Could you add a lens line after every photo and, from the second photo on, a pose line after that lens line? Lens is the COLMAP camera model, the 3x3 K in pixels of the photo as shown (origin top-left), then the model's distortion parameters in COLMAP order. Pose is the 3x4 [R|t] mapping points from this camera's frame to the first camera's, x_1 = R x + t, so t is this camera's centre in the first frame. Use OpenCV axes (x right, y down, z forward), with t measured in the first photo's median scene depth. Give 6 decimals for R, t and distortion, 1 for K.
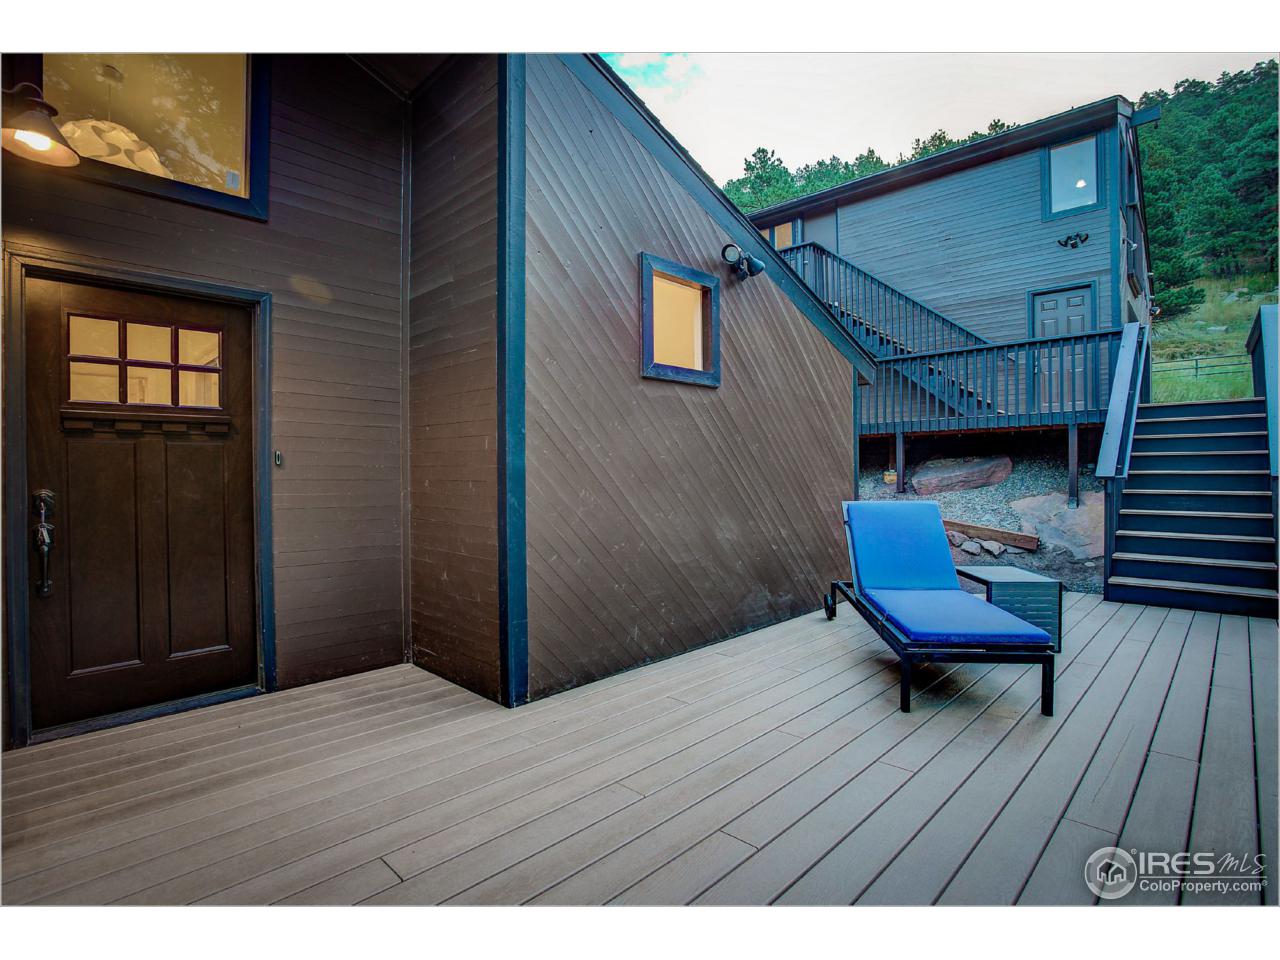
lens RADIAL K [[626.9, 0, 640.0], [0, 626.9, 480.0], [0, 0, 1]] dist [-0.070570, 0.033254]
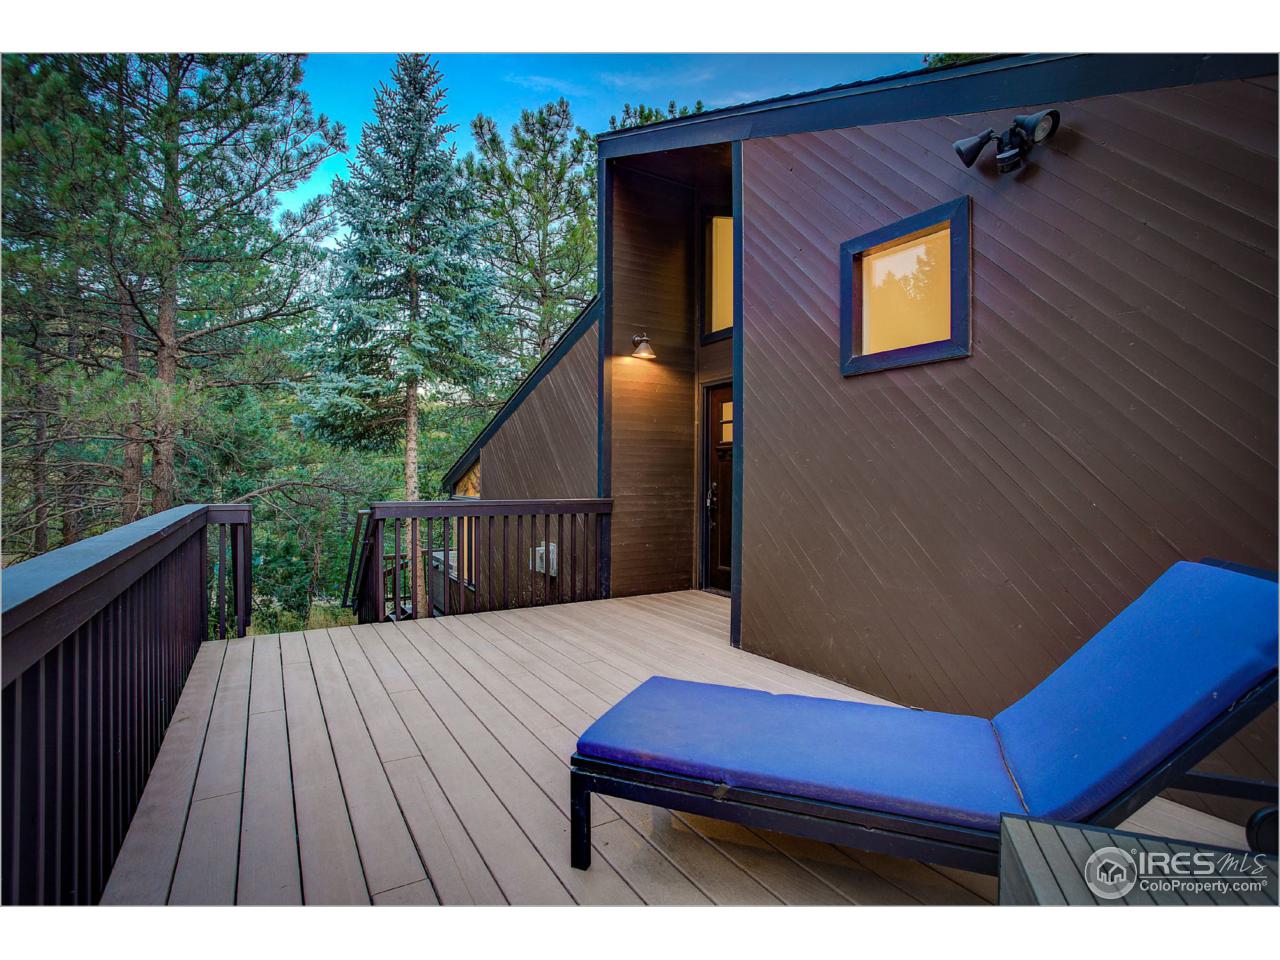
lens RADIAL K [[626.9, 0, 640.0], [0, 626.9, 480.0], [0, 0, 1]] dist [-0.070570, 0.033254]
pose [[-0.236860, 0.017314, -0.971390, 0.926650], [-0.013157, 0.999692, 0.021027, -0.024335], [0.971455, 0.017761, -0.236559, 0.876806]]
